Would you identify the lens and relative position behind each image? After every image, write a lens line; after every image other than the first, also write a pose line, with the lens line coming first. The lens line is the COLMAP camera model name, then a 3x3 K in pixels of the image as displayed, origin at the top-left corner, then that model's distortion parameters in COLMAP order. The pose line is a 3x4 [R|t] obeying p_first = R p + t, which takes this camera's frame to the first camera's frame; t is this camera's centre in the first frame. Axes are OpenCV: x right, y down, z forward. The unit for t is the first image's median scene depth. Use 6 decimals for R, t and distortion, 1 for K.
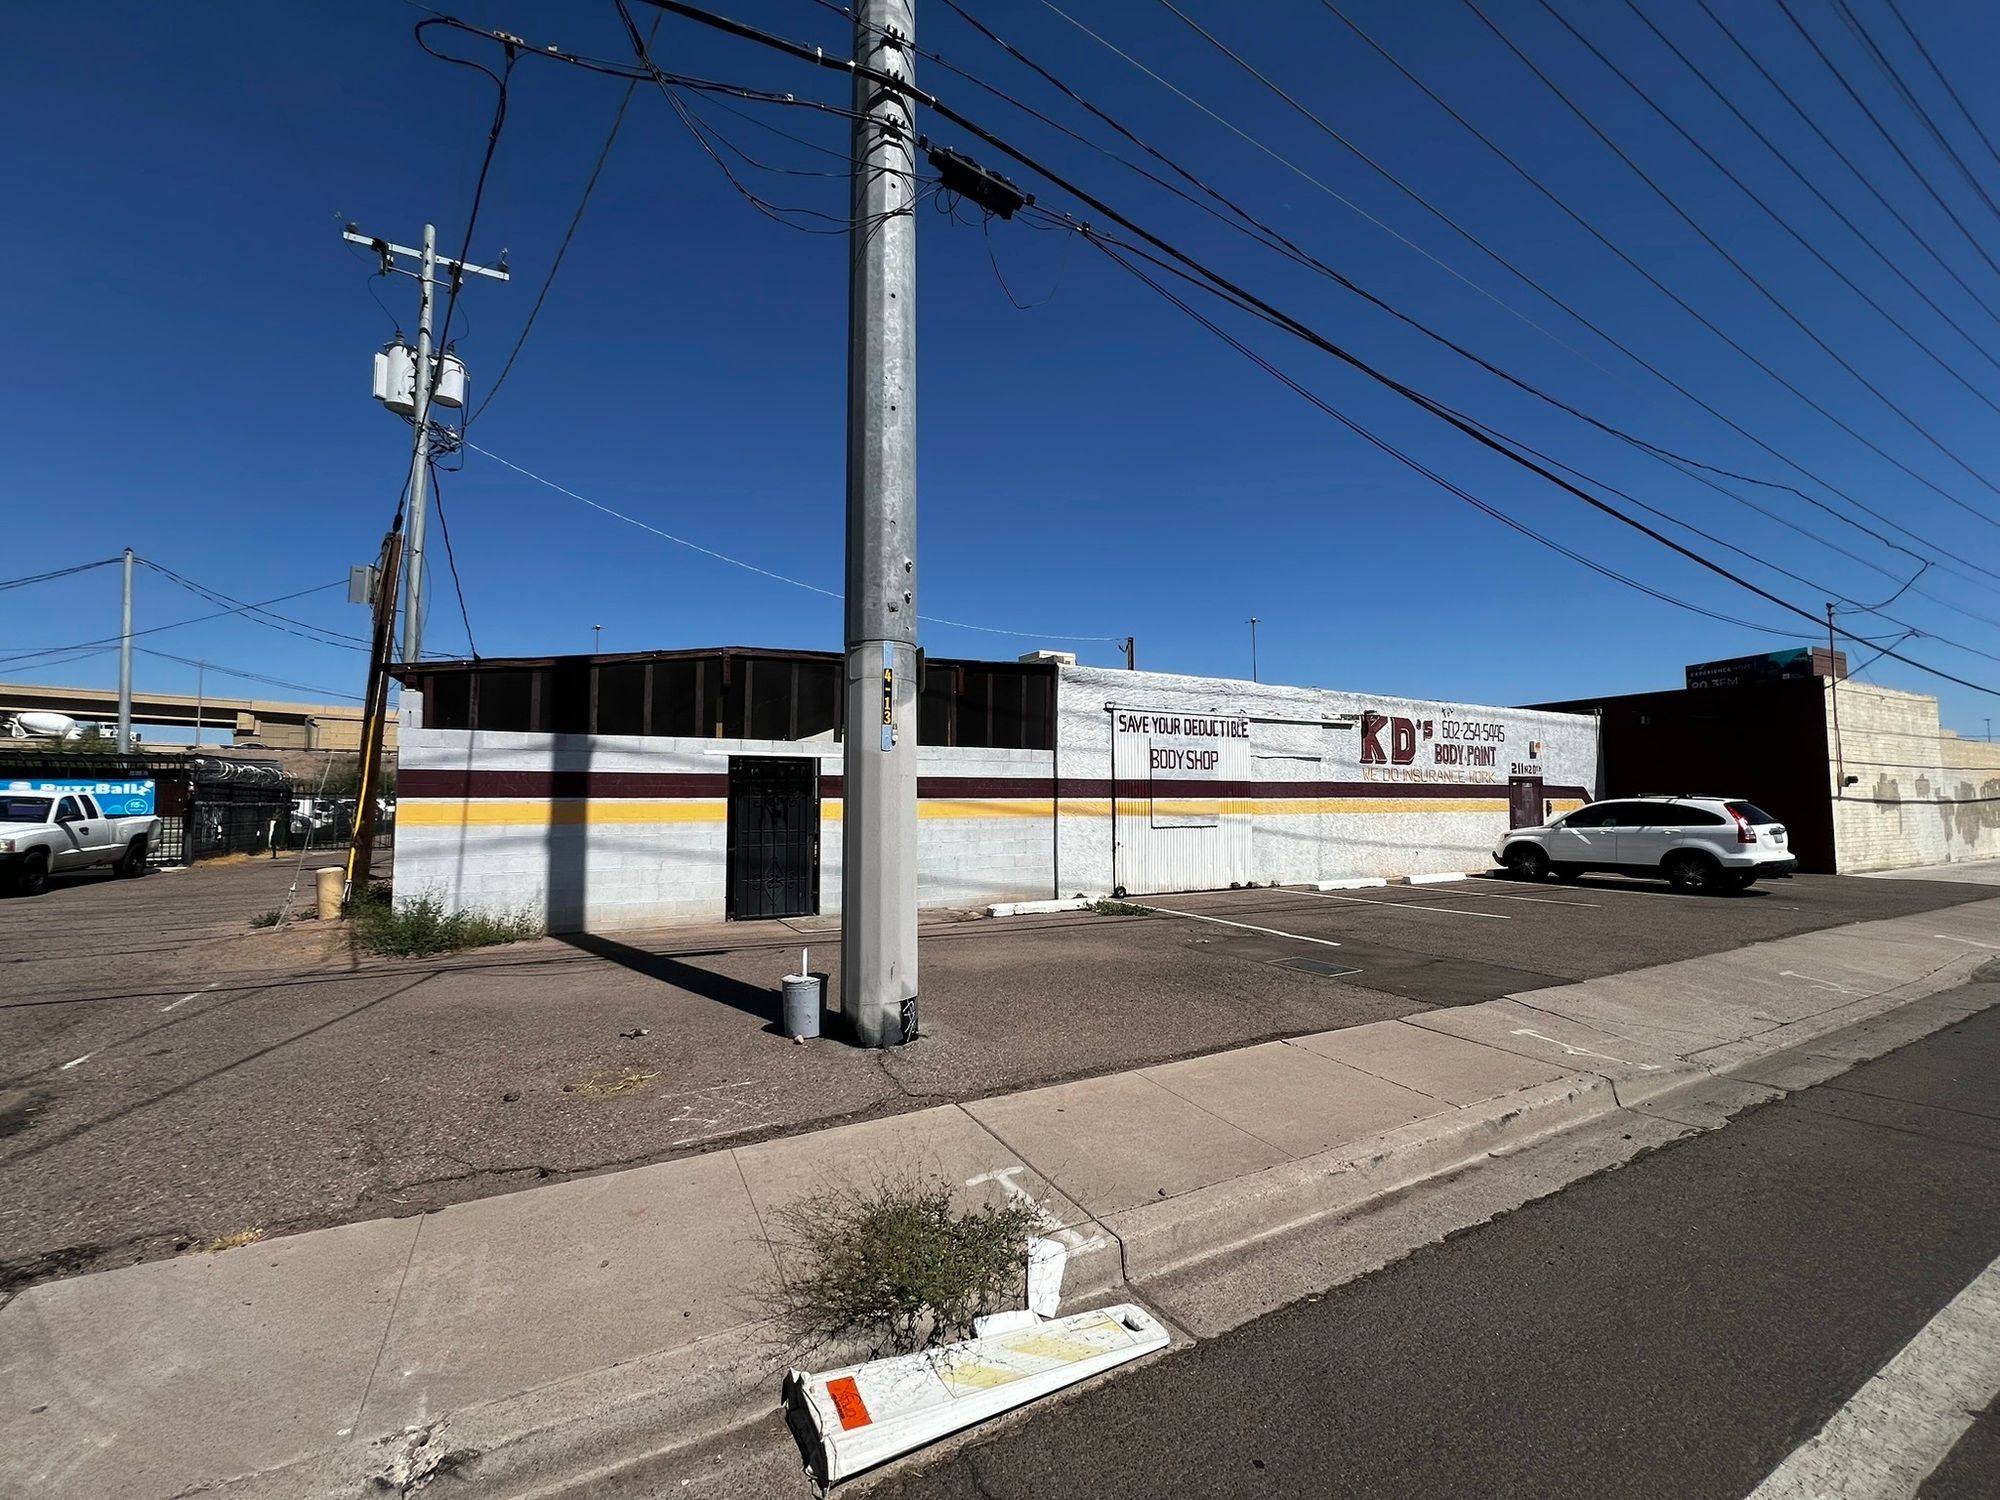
lens RADIAL K [[795.1, 0, 1002.4], [0, 795.1, 753.4], [0, 0, 1]] dist [-0.002955, 0.000707]
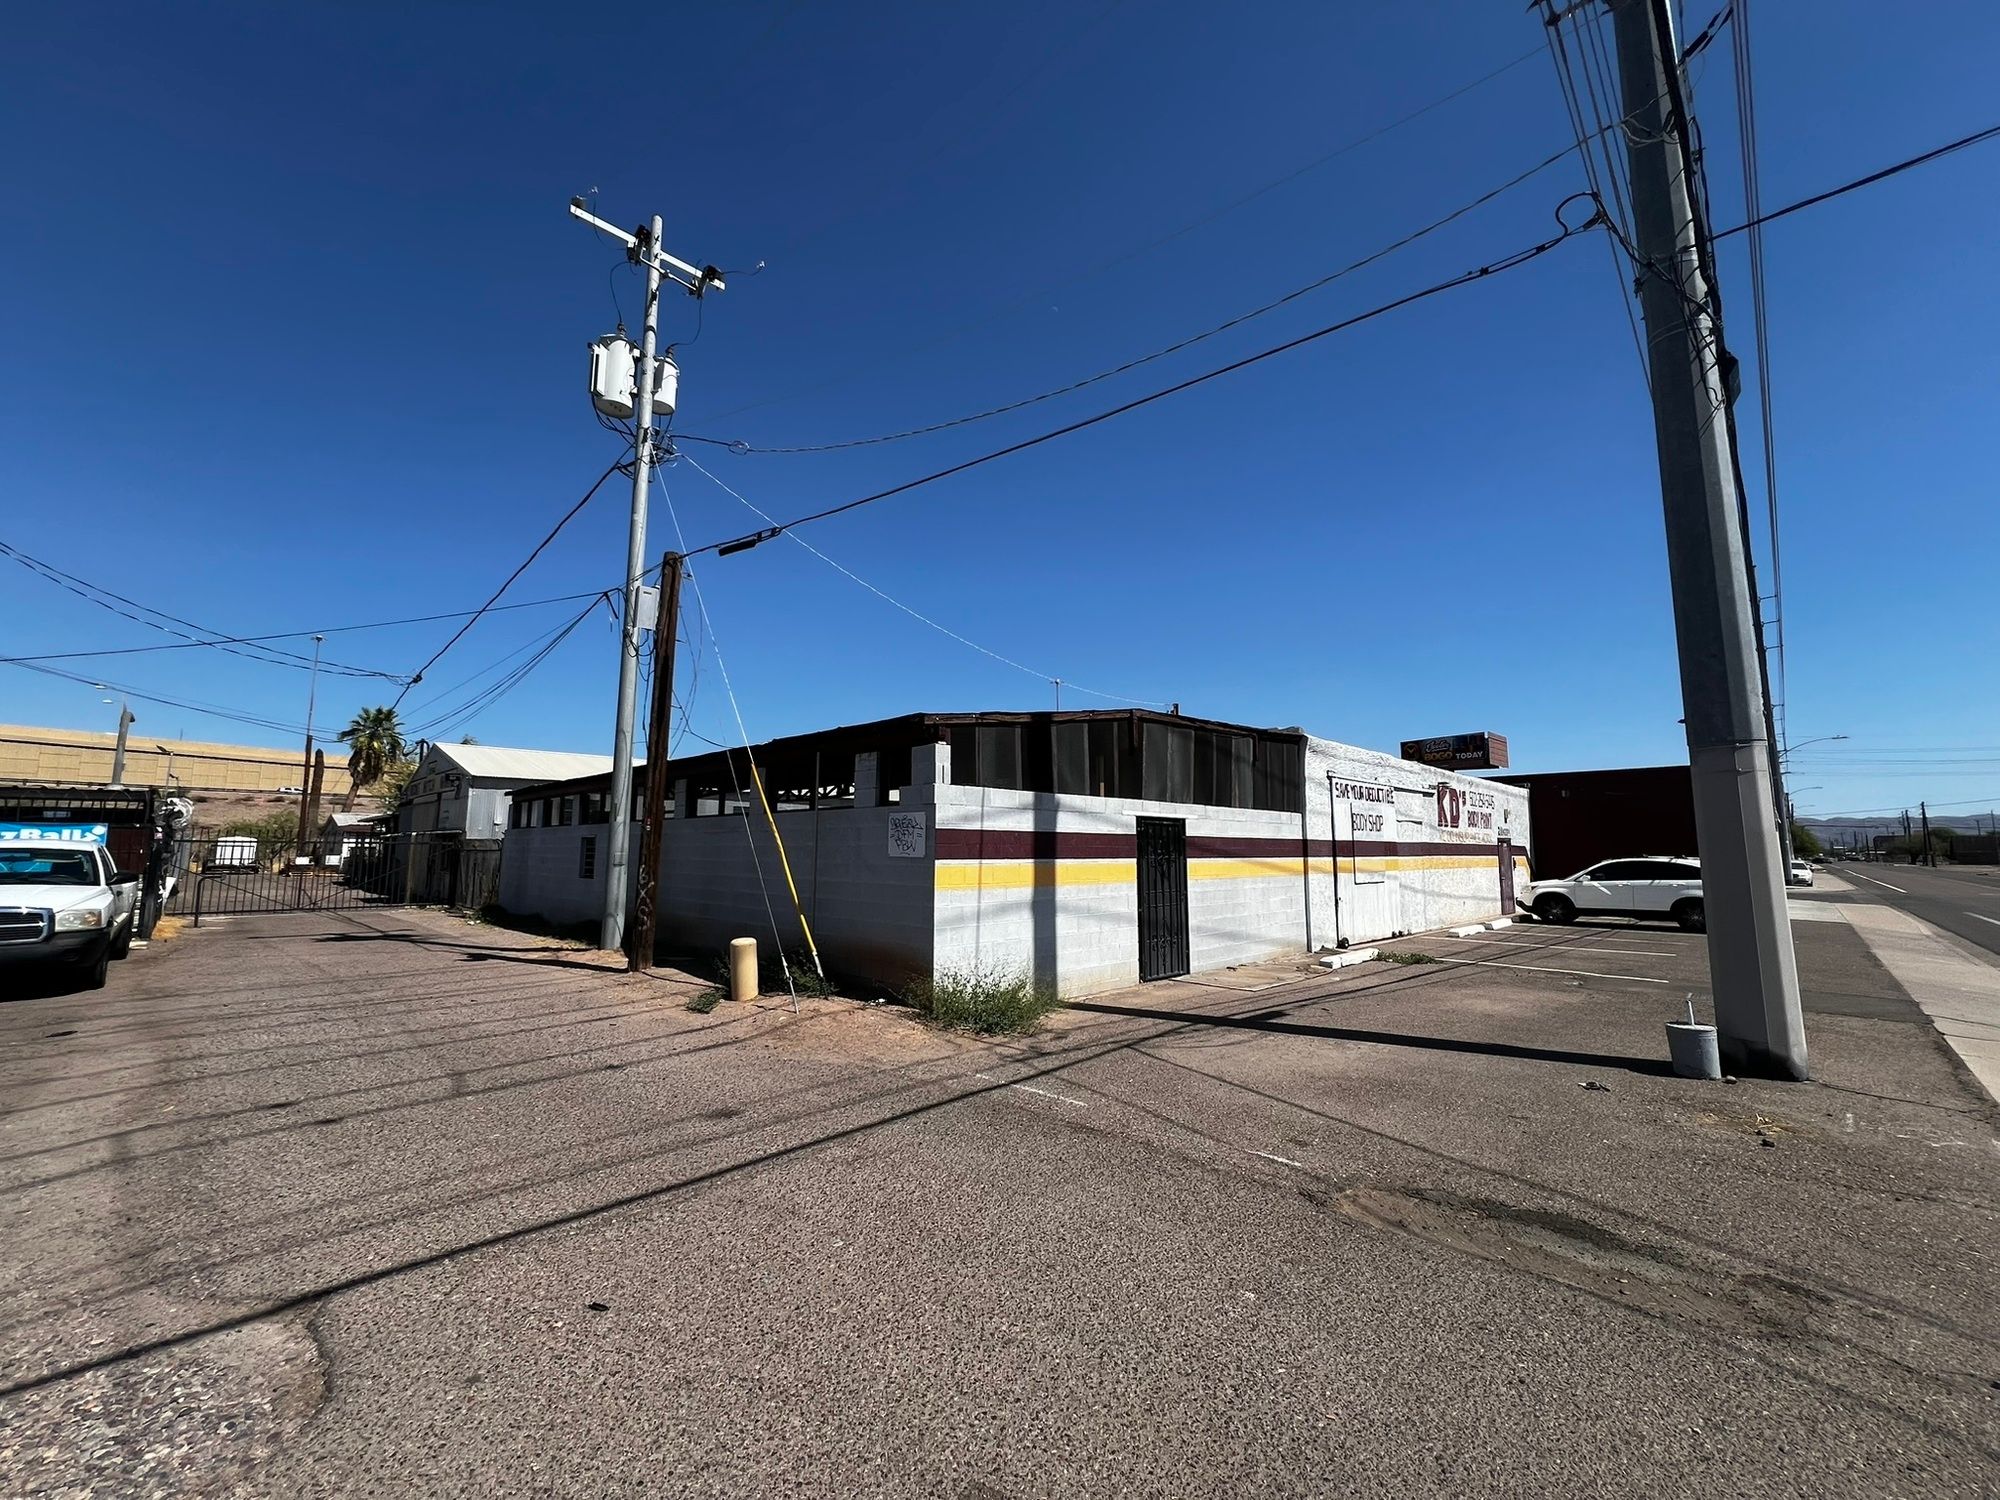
lens RADIAL K [[795.1, 0, 1005.1], [0, 795.1, 748.1], [0, 0, 1]] dist [-0.002955, 0.000707]
pose [[0.958608, 0.042326, 0.281565, -0.640259], [-0.023333, 0.997241, -0.070471, -0.007054], [-0.283771, 0.060984, 0.956951, 0.062820]]
